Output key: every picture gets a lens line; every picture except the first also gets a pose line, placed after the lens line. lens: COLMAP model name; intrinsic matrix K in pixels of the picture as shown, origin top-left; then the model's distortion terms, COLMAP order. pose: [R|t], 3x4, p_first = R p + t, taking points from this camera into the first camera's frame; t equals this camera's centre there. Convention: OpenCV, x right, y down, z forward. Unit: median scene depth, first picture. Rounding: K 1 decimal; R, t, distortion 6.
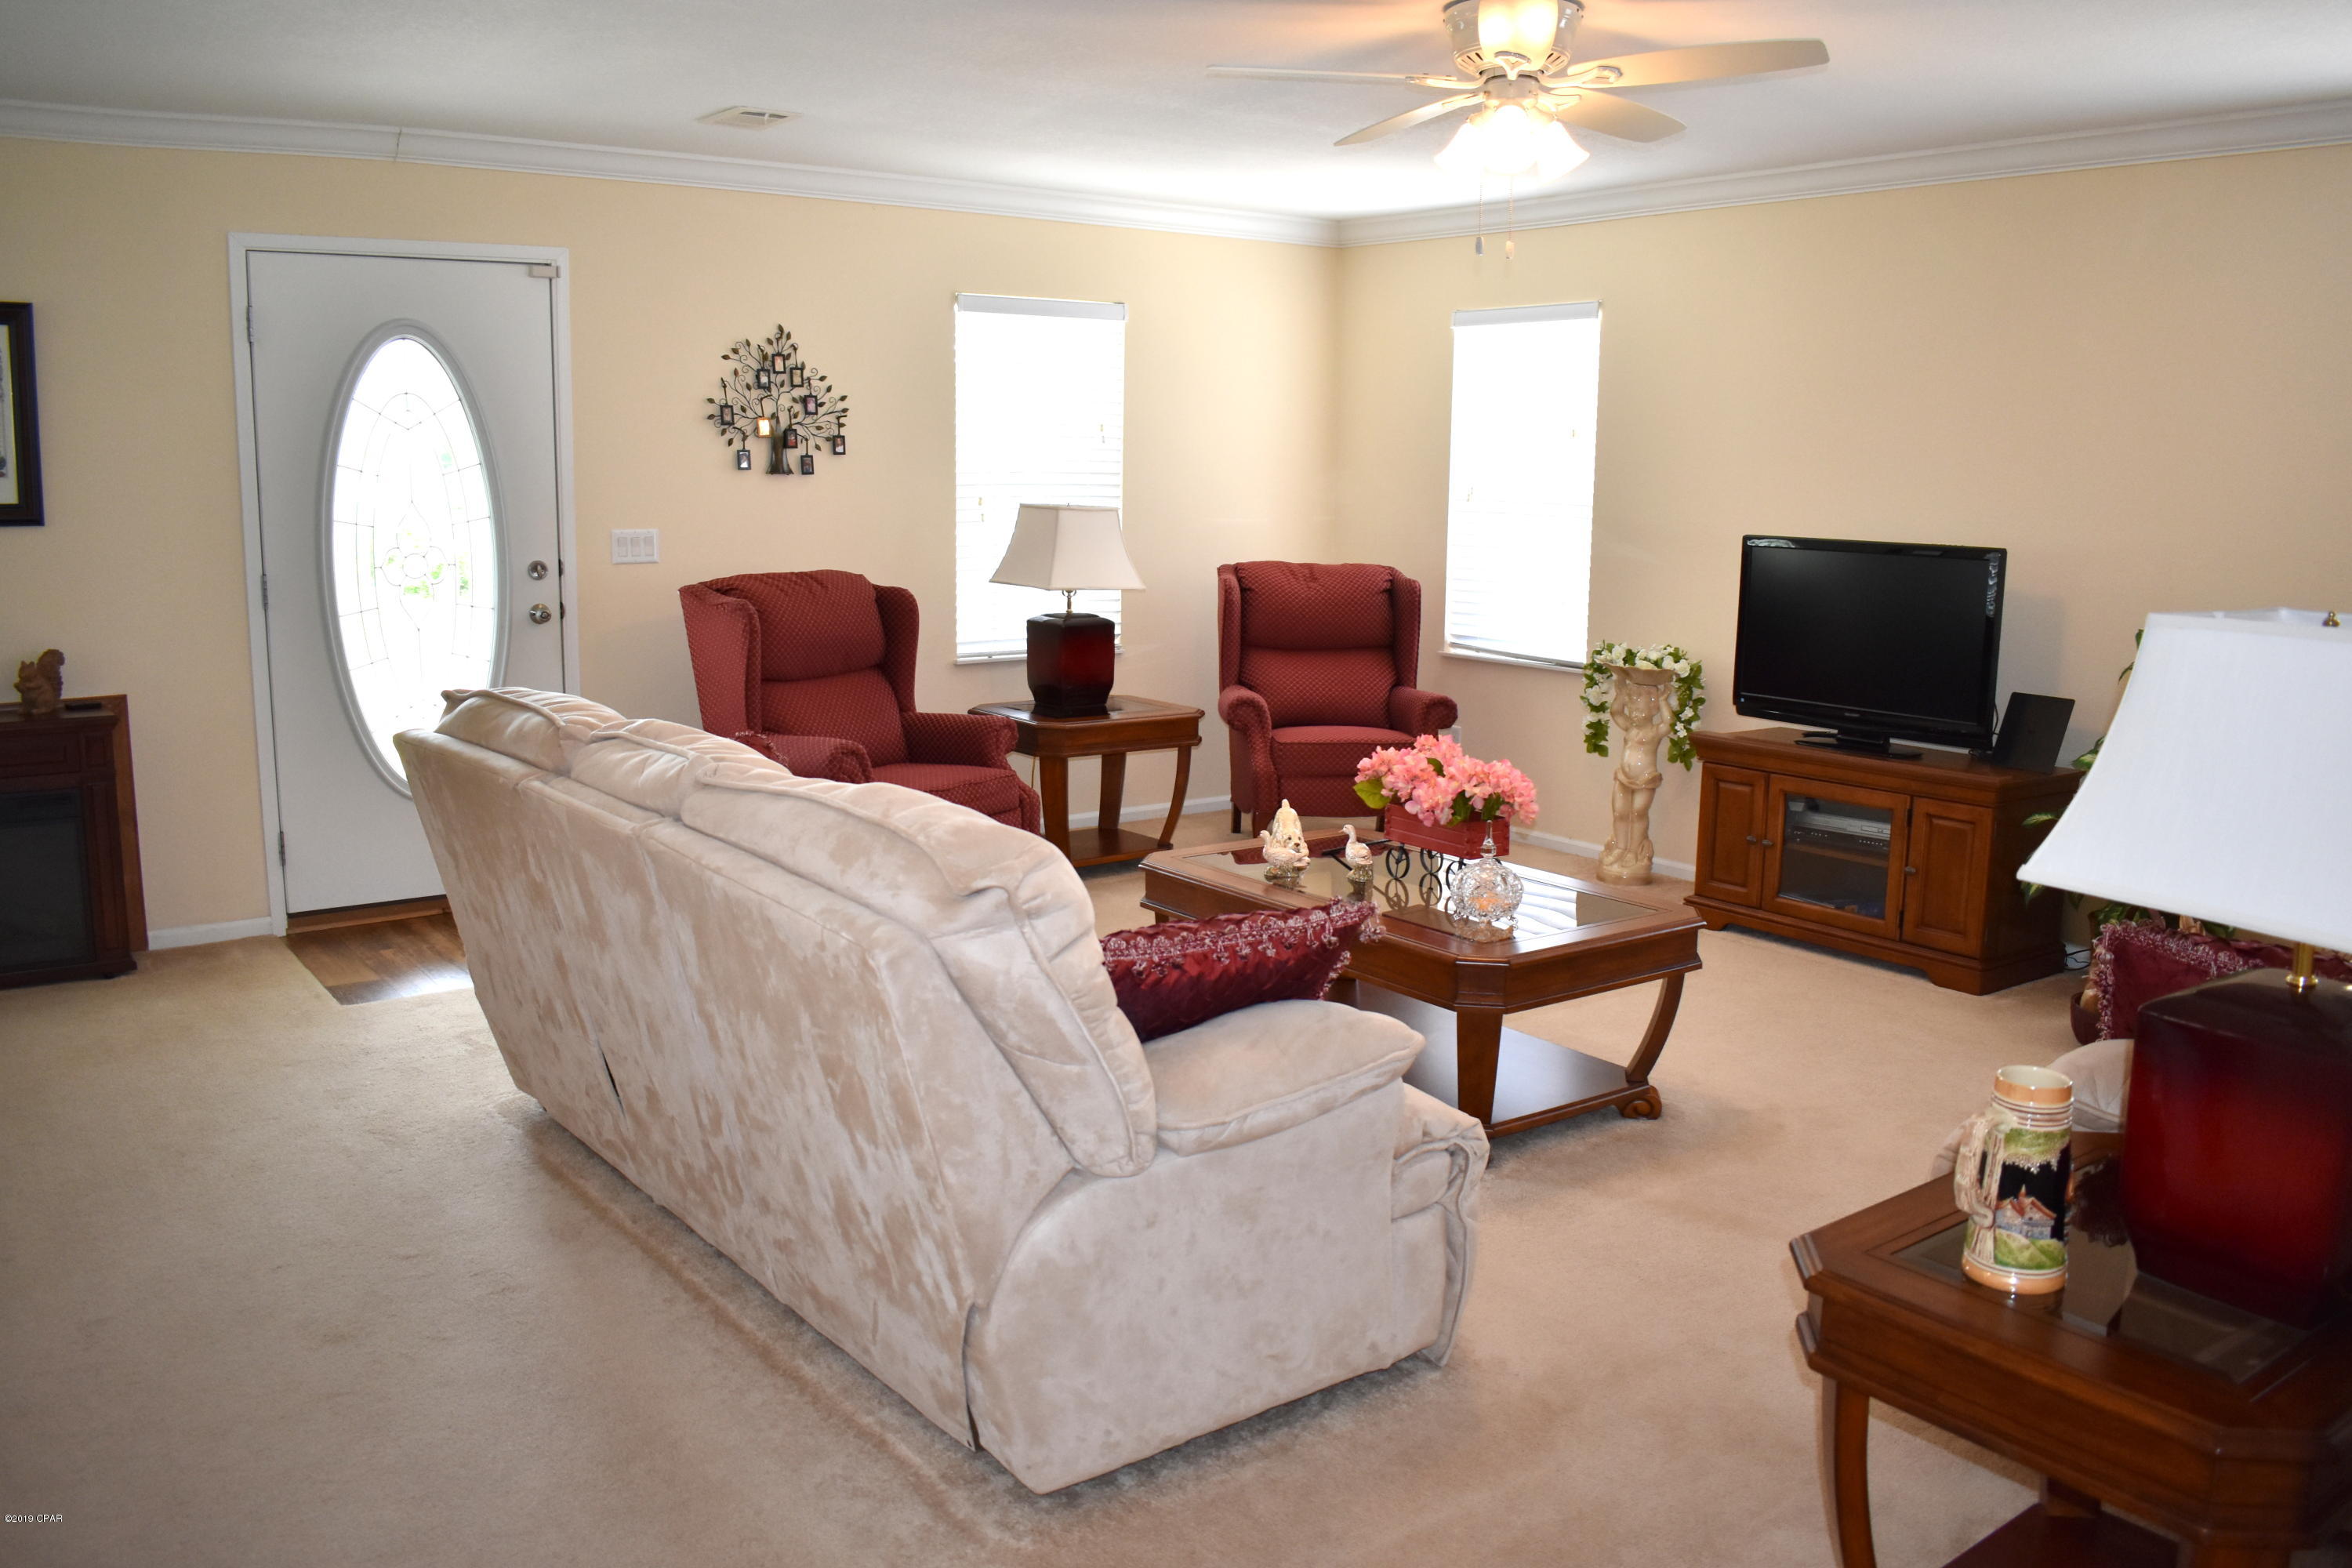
lens RADIAL K [[1936.6, 0, 1176.0], [0, 1936.6, 784.0], [0, 0, 1]] dist [-0.007394, -0.003079]
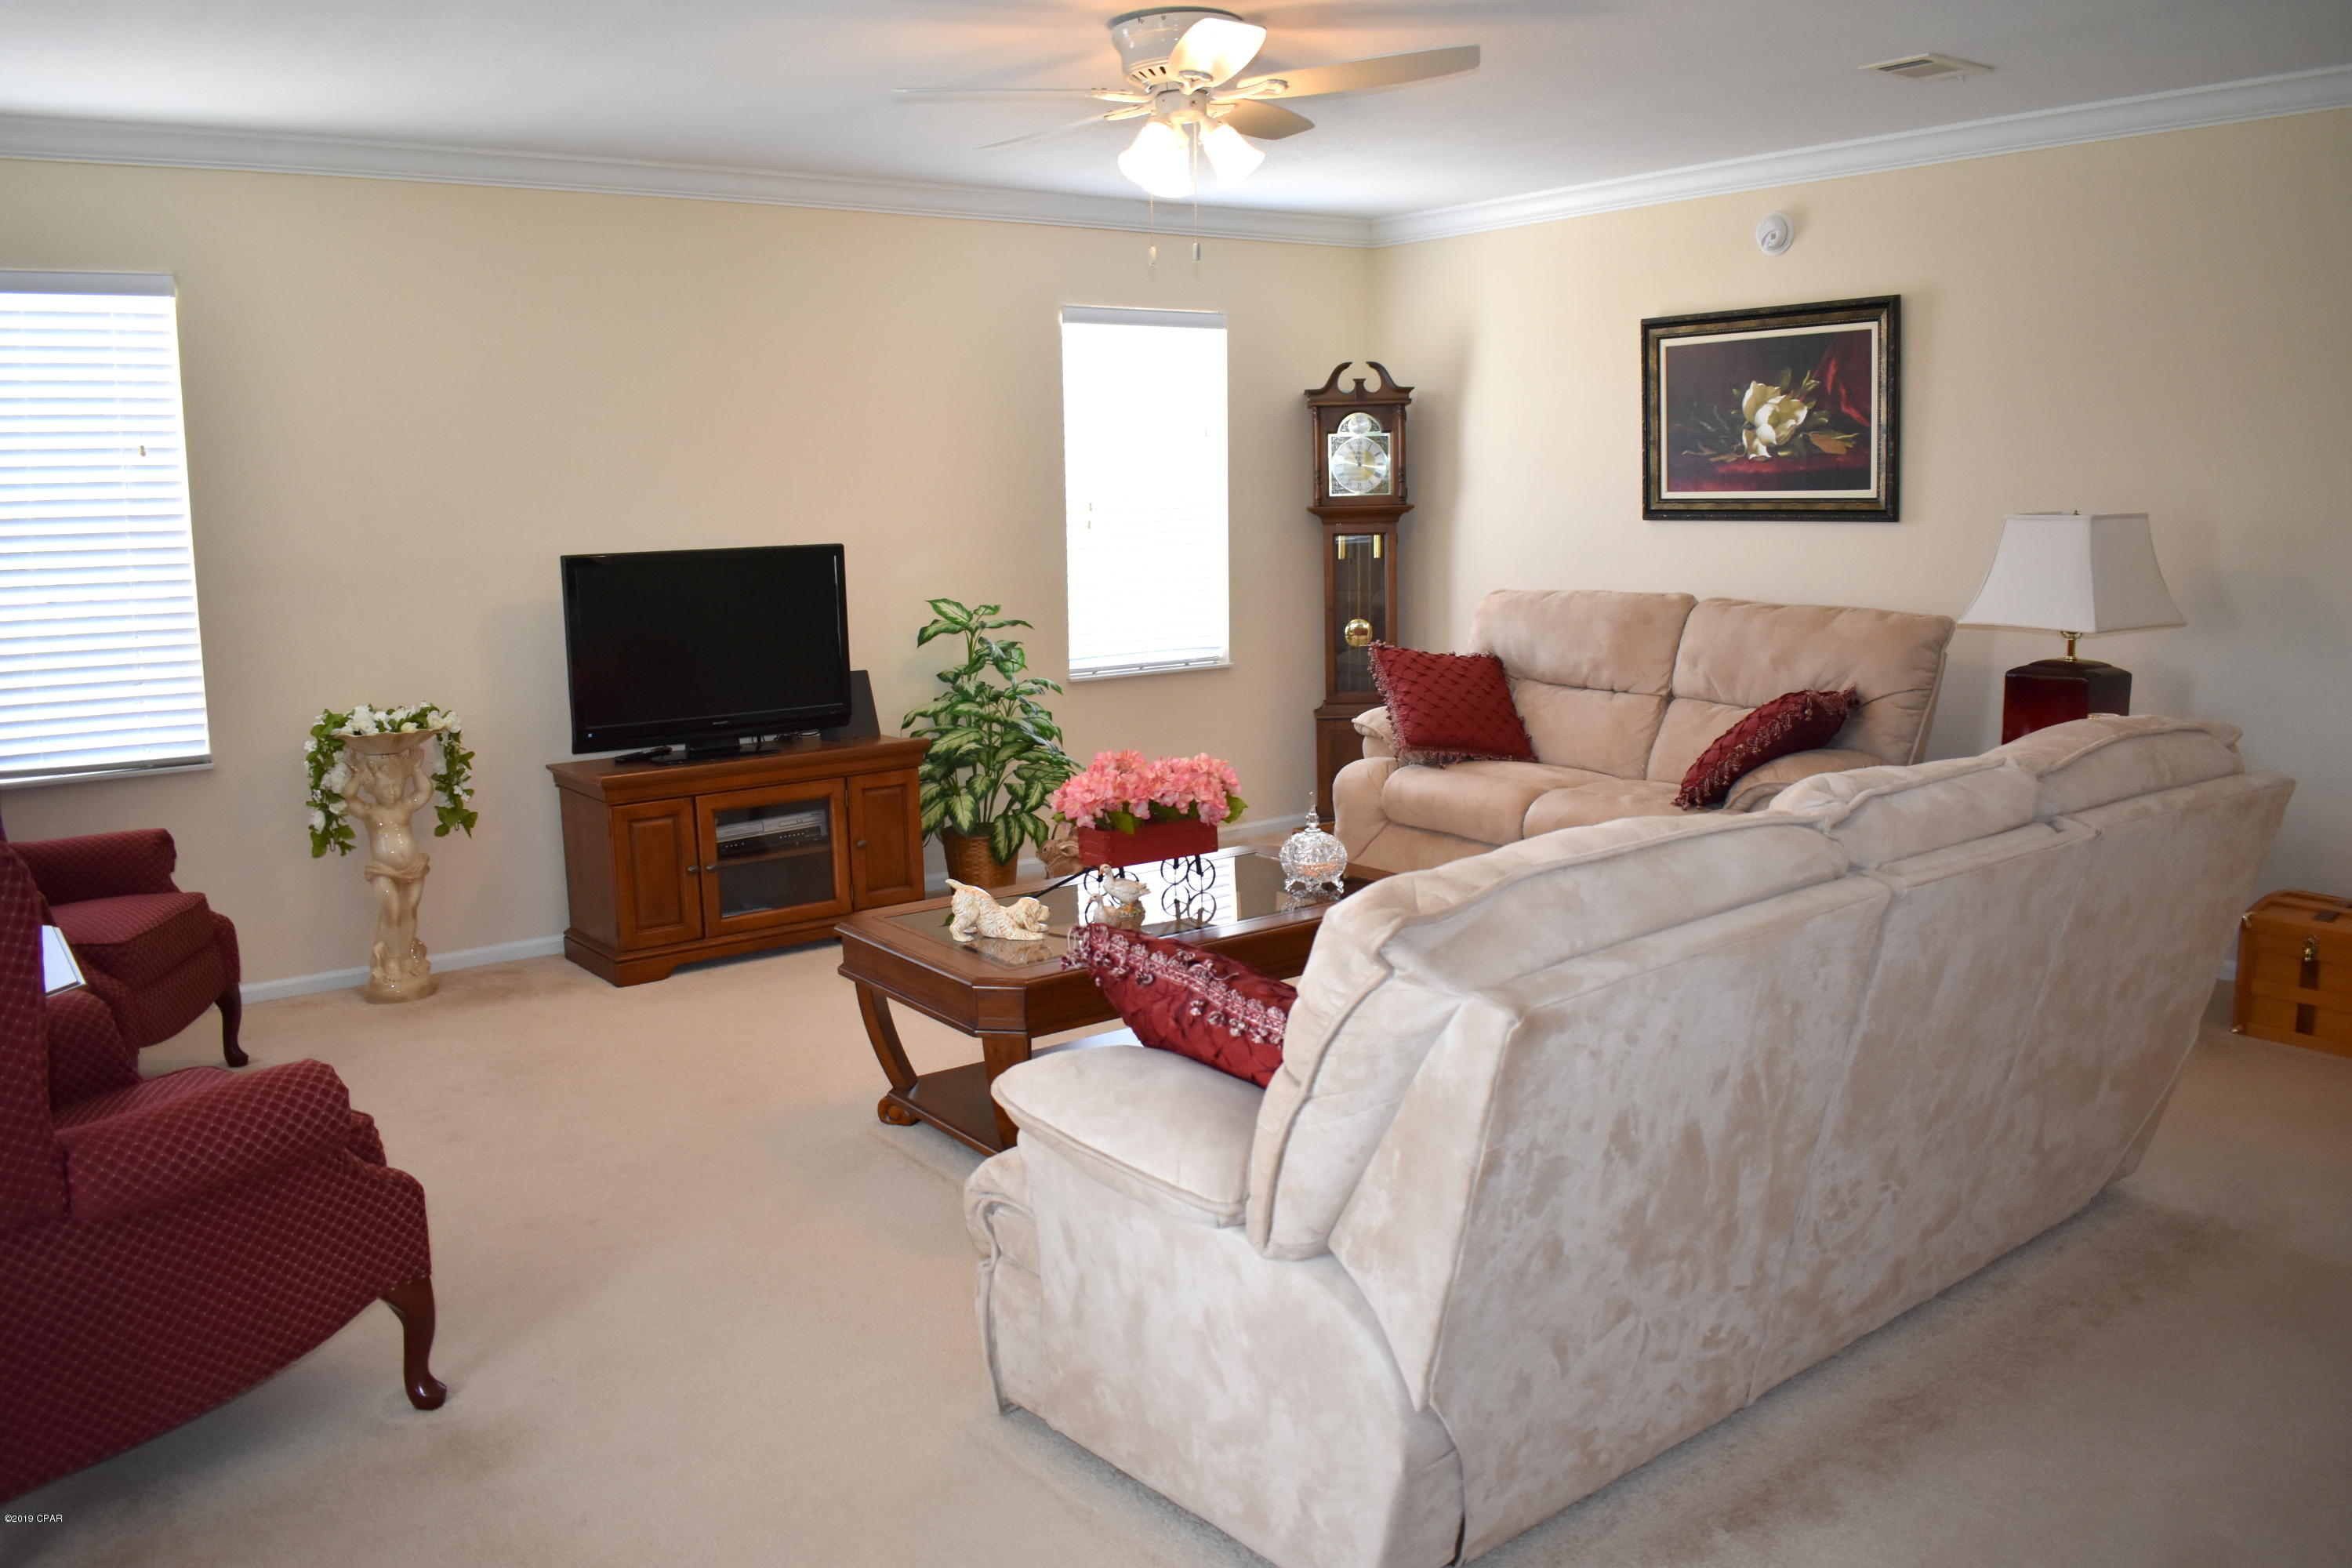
lens RADIAL K [[1936.6, 0, 1176.0], [0, 1936.6, 784.0], [0, 0, 1]] dist [-0.007394, -0.003079]
pose [[0.061317, -0.185944, 0.980645, -0.632969], [0.203347, 0.964215, 0.170114, -0.128973], [-0.977185, 0.188980, 0.096934, 0.677396]]
